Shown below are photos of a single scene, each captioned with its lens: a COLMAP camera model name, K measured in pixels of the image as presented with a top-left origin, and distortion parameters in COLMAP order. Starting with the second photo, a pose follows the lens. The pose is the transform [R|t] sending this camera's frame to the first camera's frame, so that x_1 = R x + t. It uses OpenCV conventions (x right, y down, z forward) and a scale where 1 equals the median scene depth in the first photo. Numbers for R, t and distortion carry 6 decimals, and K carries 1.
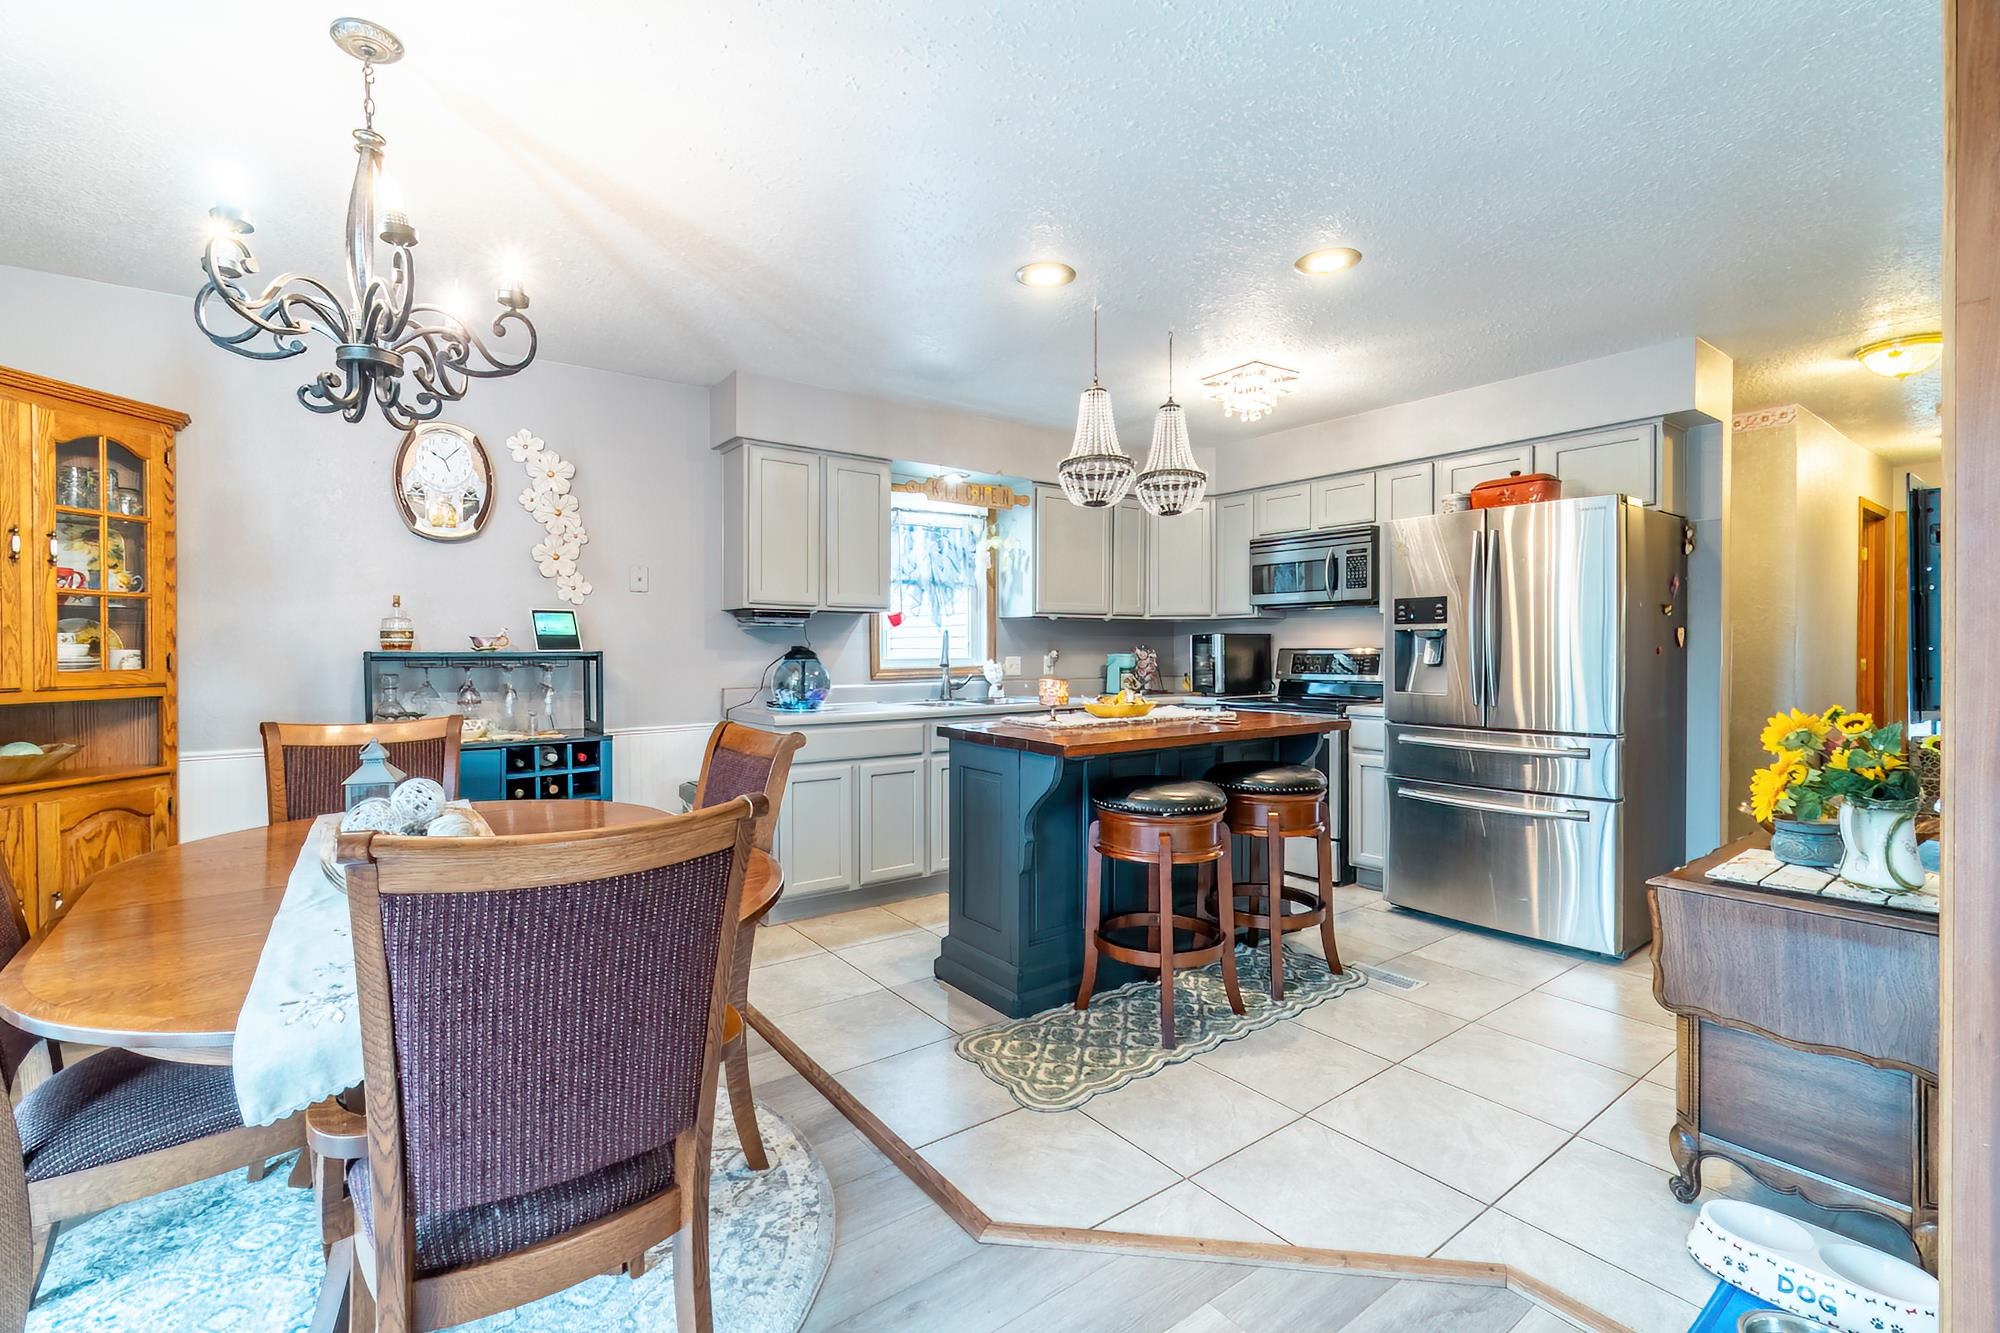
lens RADIAL K [[862.3, 0, 968.3], [0, 862.3, 656.3], [0, 0, 1]] dist [-0.002639, -0.000225]
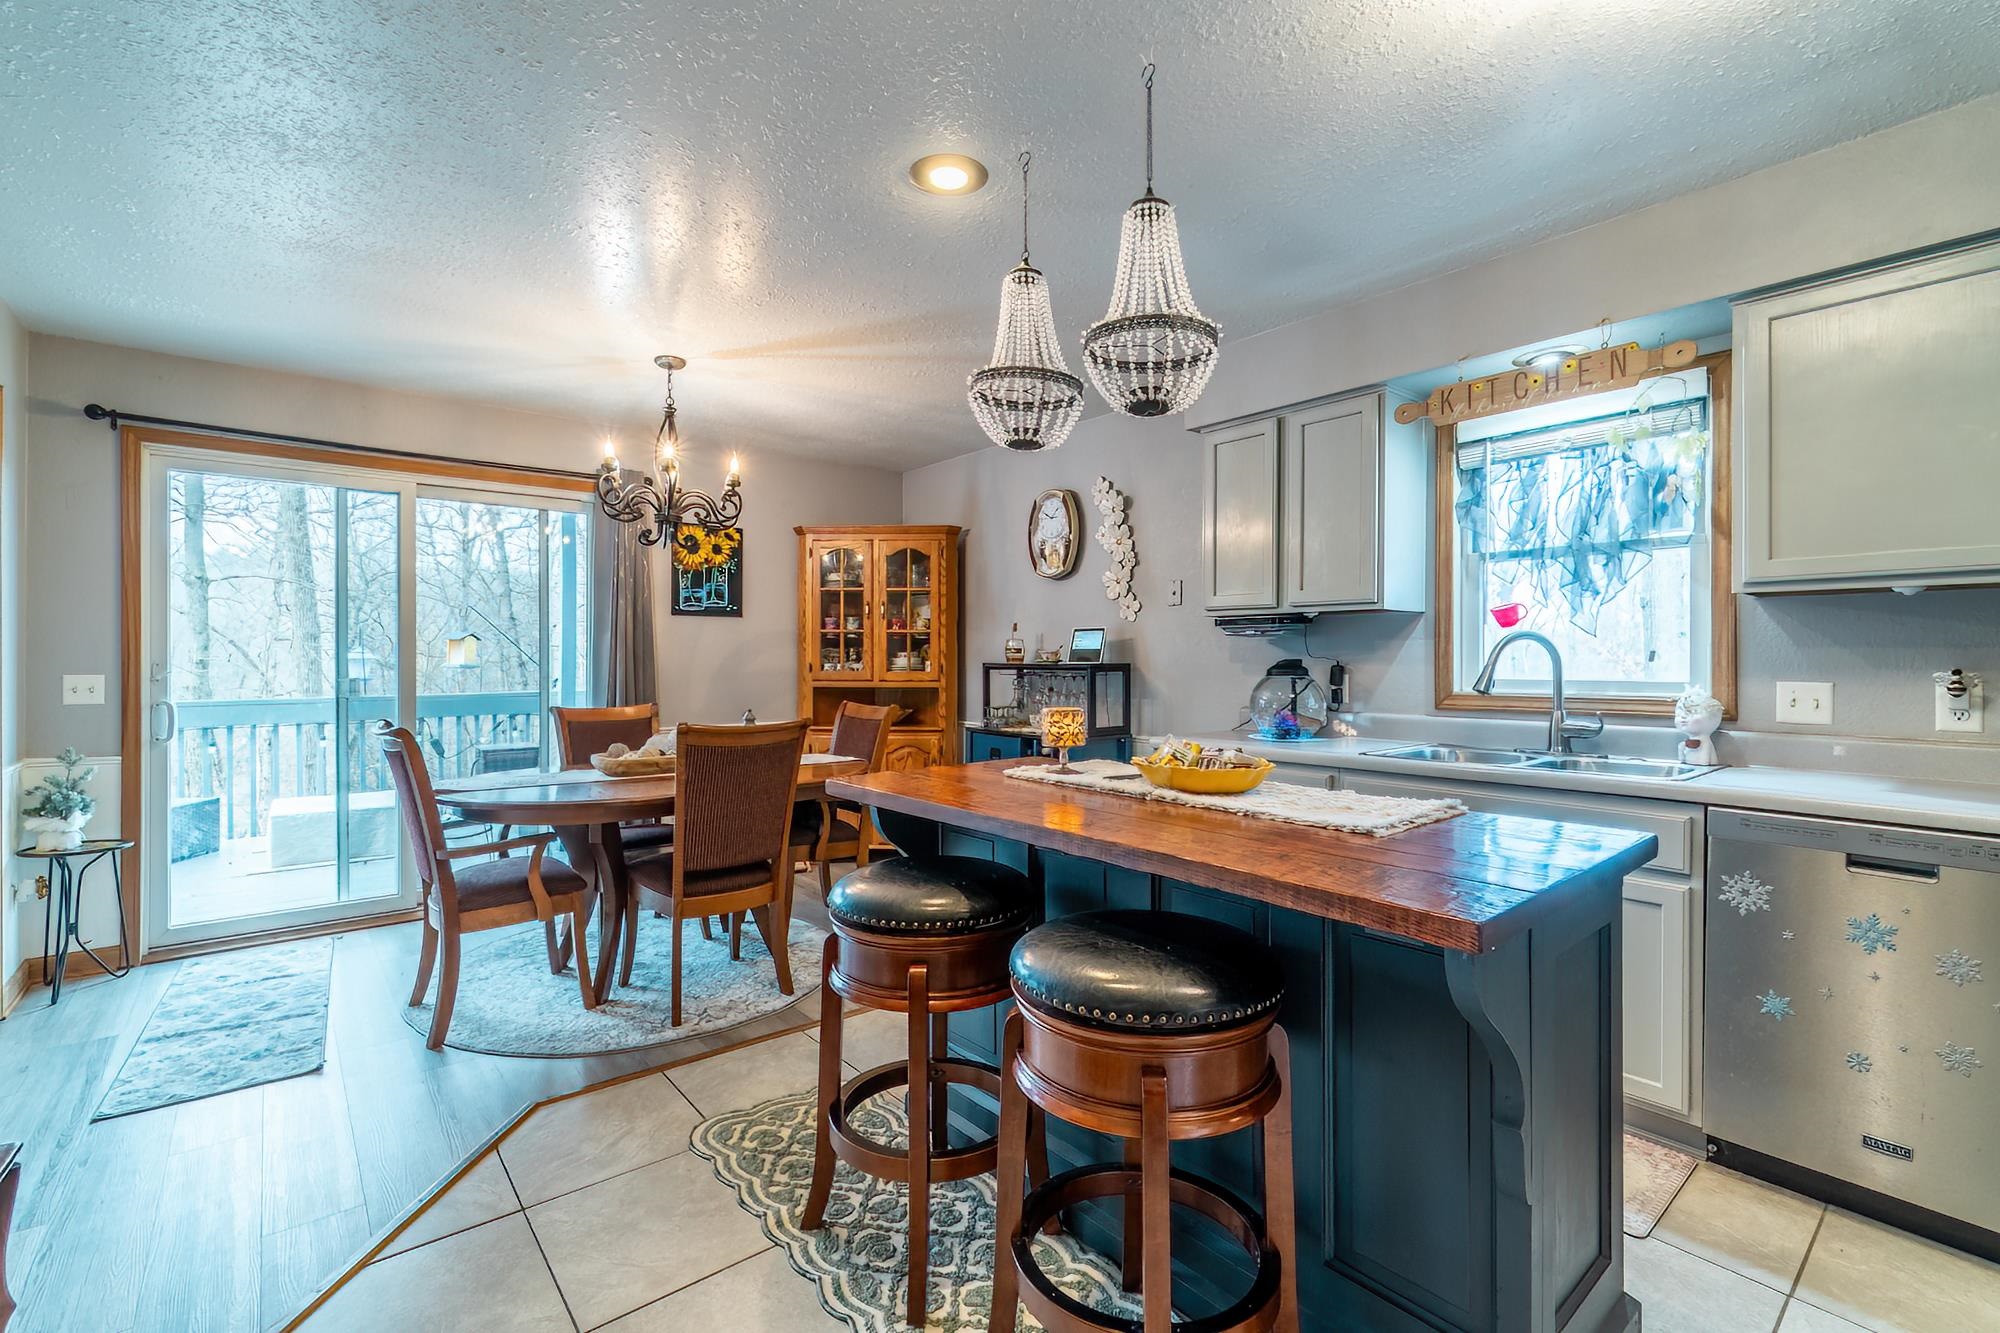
lens RADIAL K [[869.7, 0, 1000.0], [0, 869.7, 666.5], [0, 0, 1]] dist [0.000873, 0.000105]
pose [[0.074330, 0.009645, -0.997187, 0.732791], [-0.011942, 0.999890, 0.008781, -0.011009], [0.997162, 0.011255, 0.074437, 0.843945]]
